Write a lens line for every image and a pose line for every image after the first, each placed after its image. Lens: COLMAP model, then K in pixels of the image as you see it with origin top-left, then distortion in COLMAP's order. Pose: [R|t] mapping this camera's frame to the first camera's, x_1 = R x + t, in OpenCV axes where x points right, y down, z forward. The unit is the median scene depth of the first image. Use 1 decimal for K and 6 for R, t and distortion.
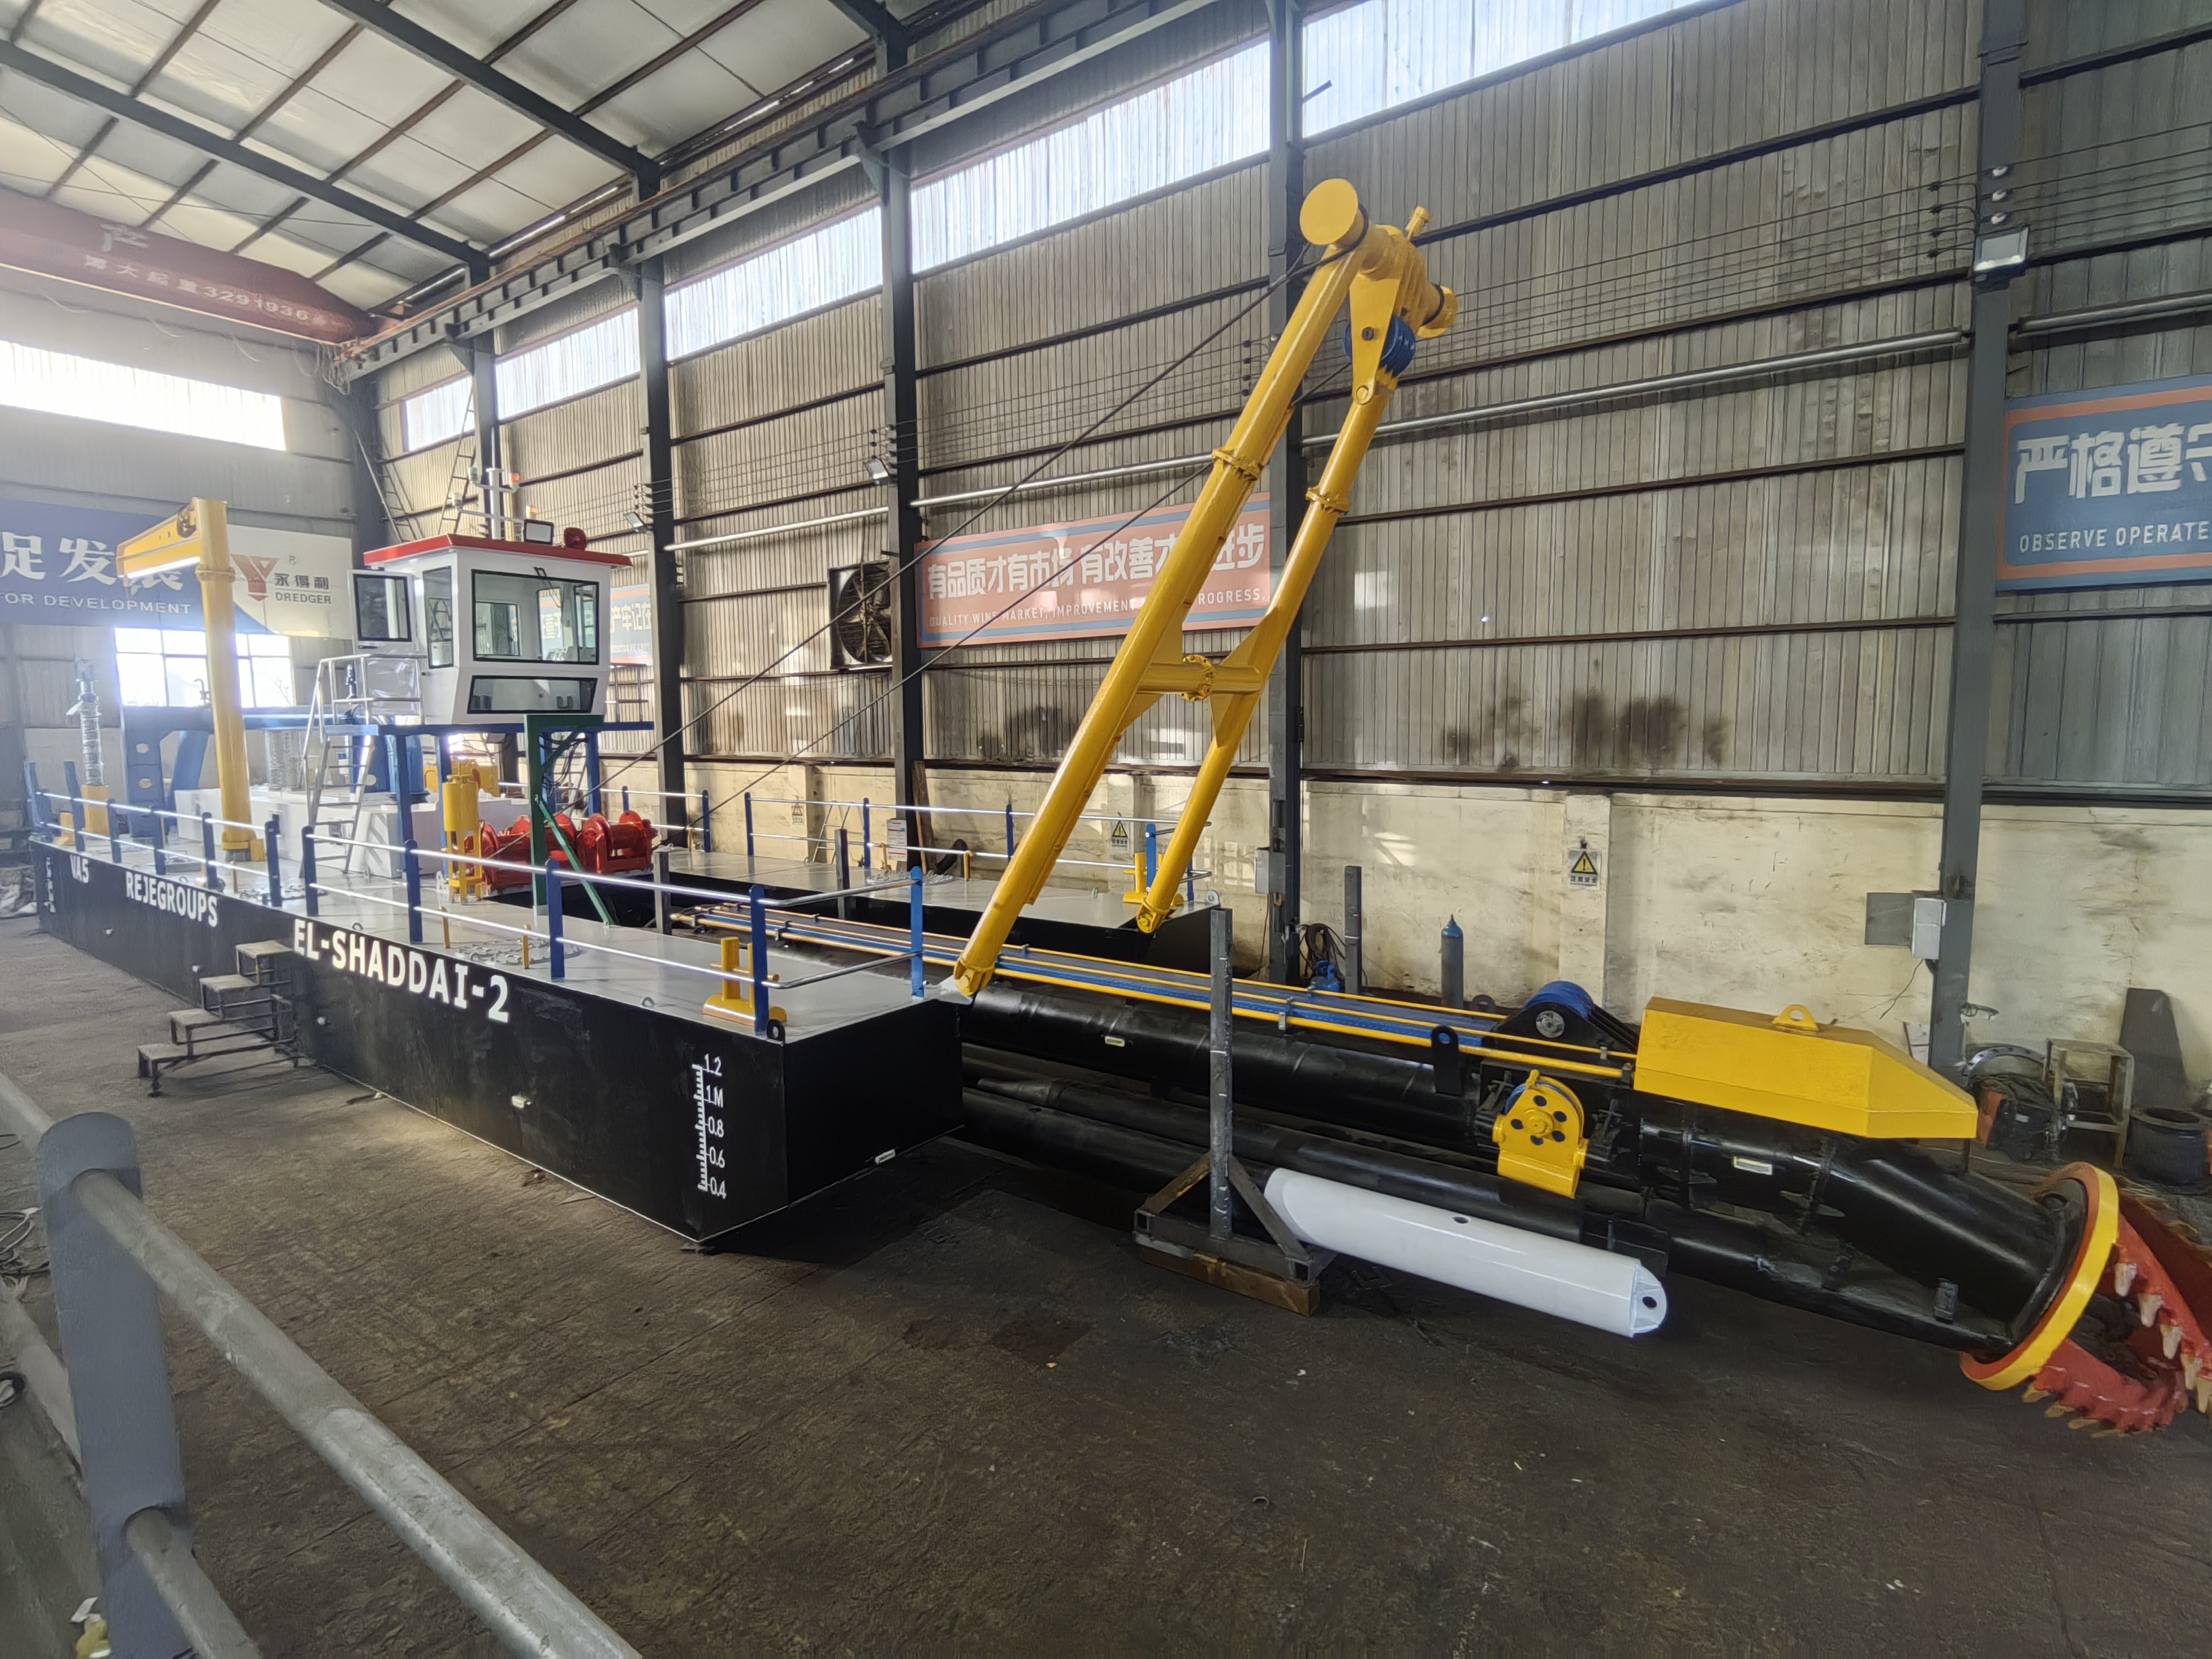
lens RADIAL K [[1032.6, 0, 1101.2], [0, 1032.6, 815.5], [0, 0, 1]] dist [-0.016140, -0.000865]
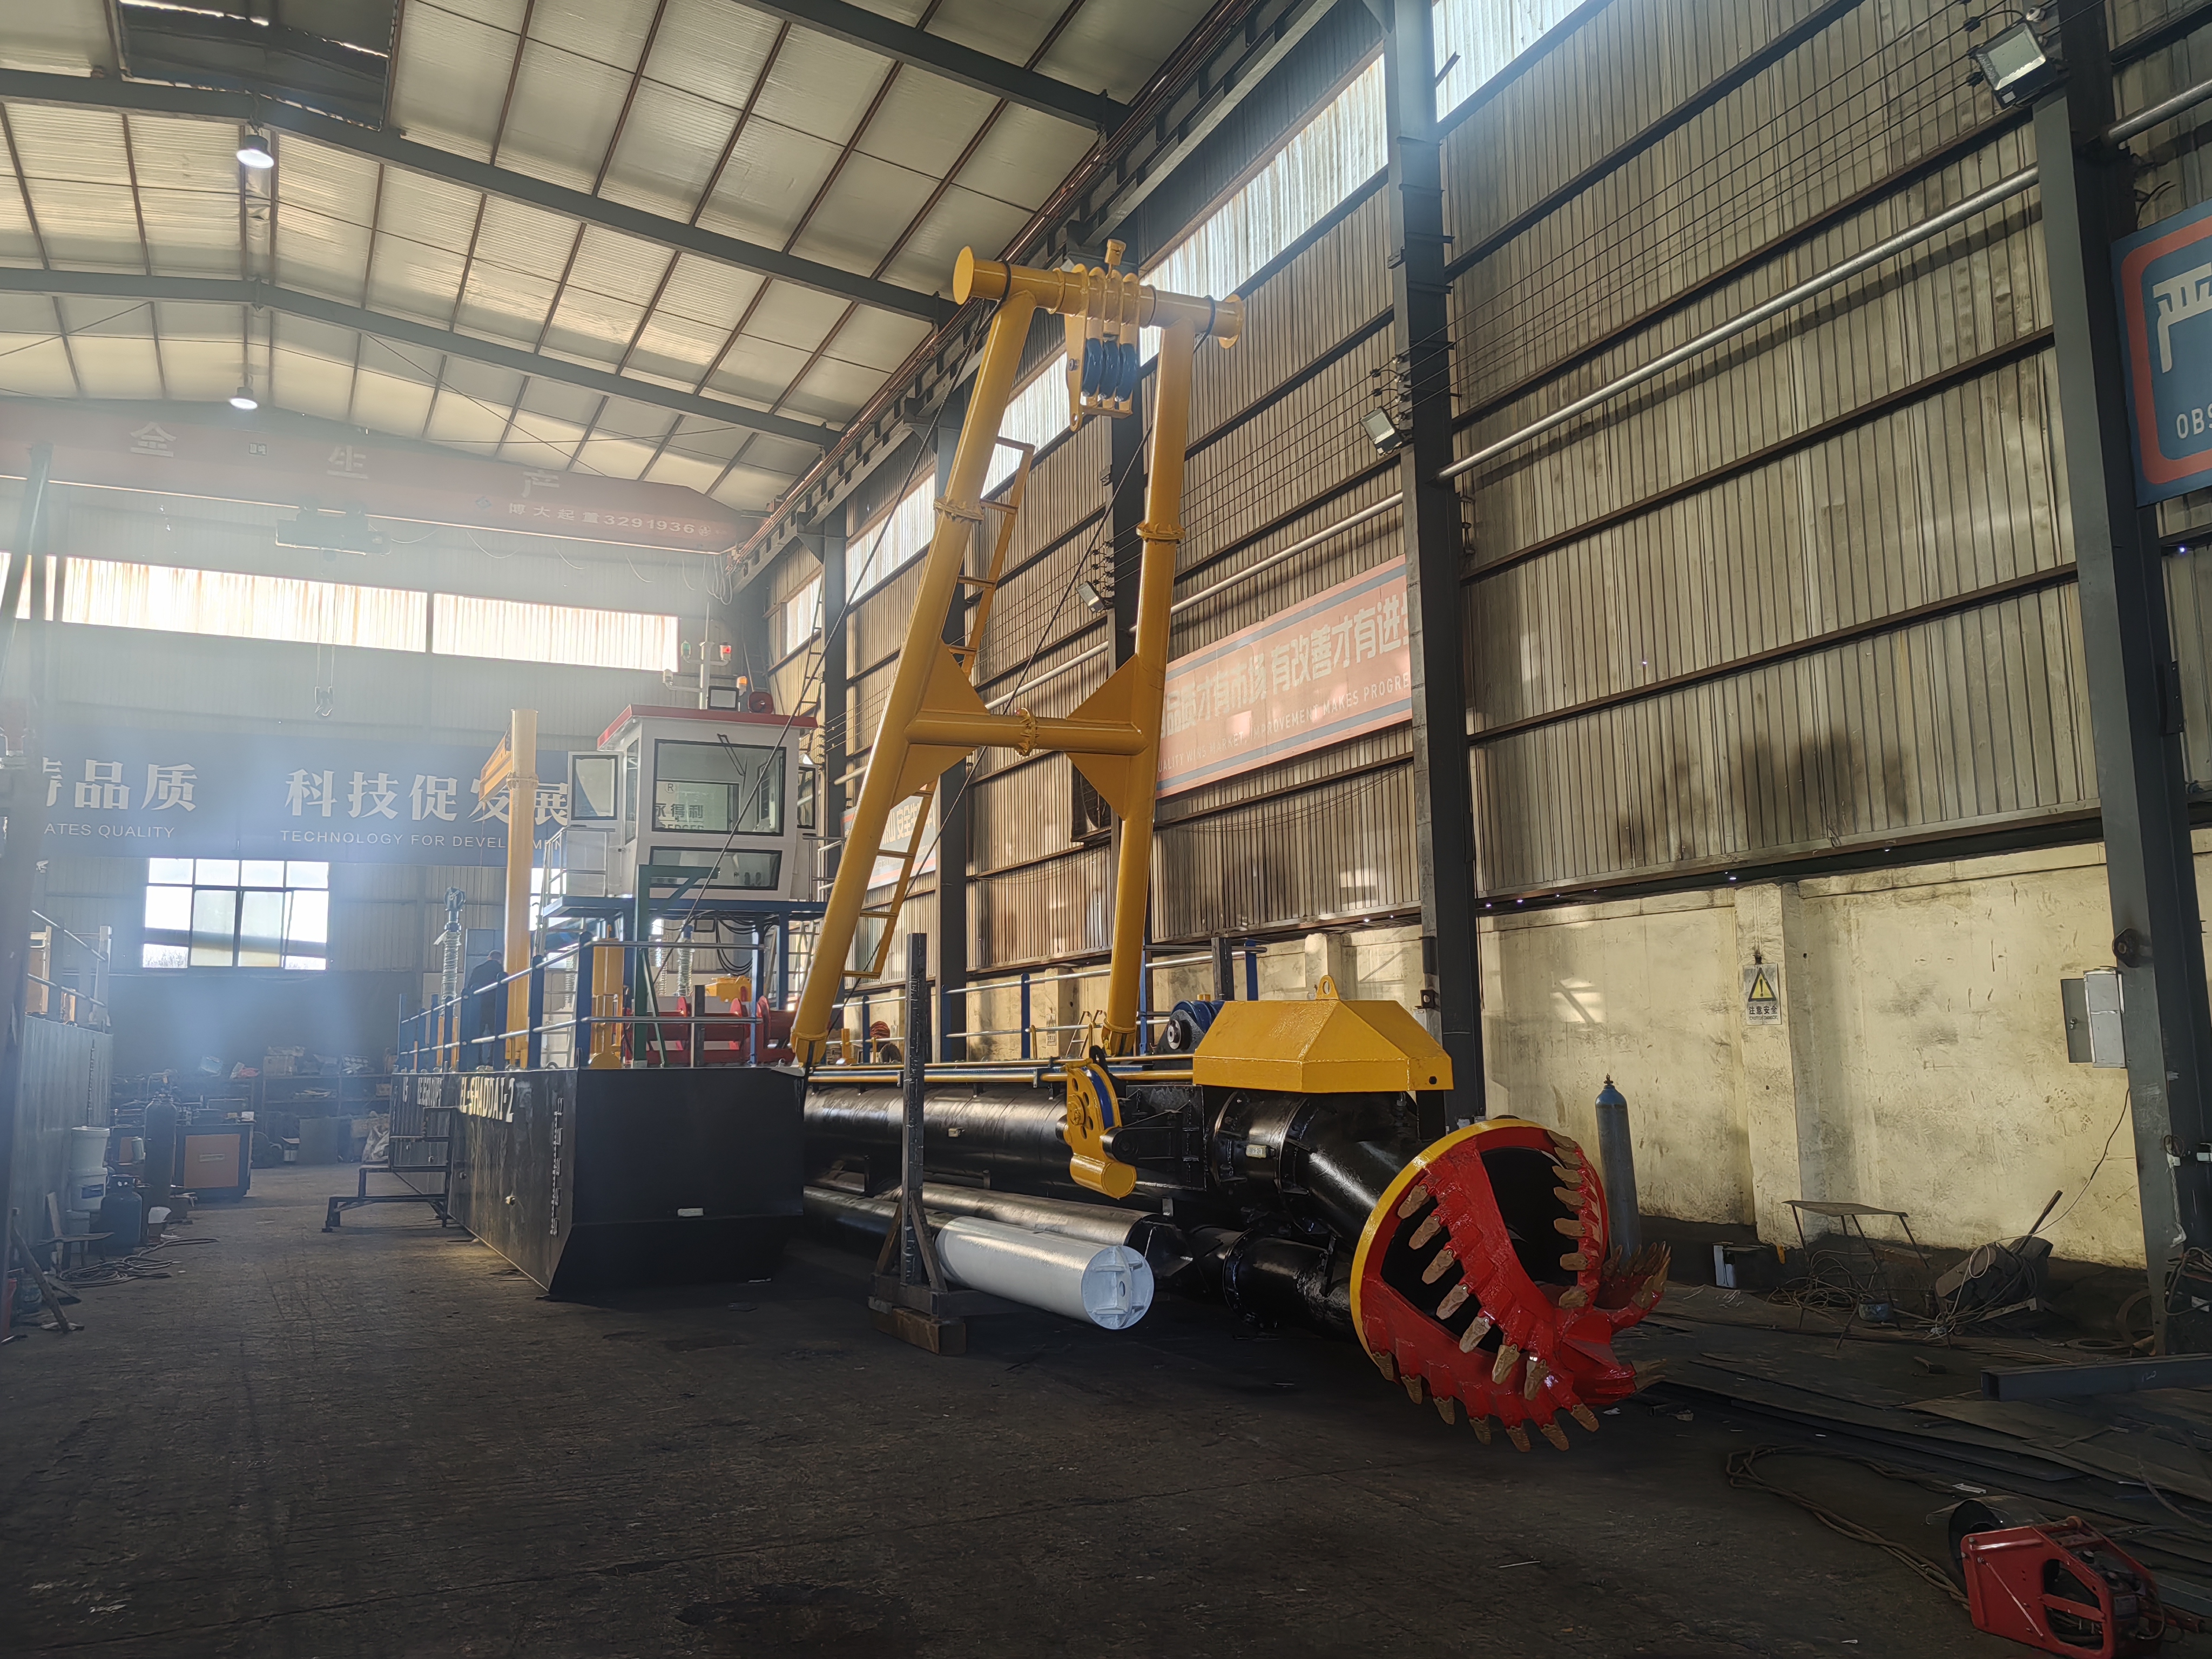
lens RADIAL K [[1744.7, 0, 1103.0], [0, 1744.7, 835.2], [0, 0, 1]] dist [-0.012705, -0.000693]
pose [[0.861860, -0.070252, -0.502257, 0.620609], [-0.040373, 0.977712, -0.206034, 0.185570], [0.505537, 0.197850, 0.839814, -0.182754]]
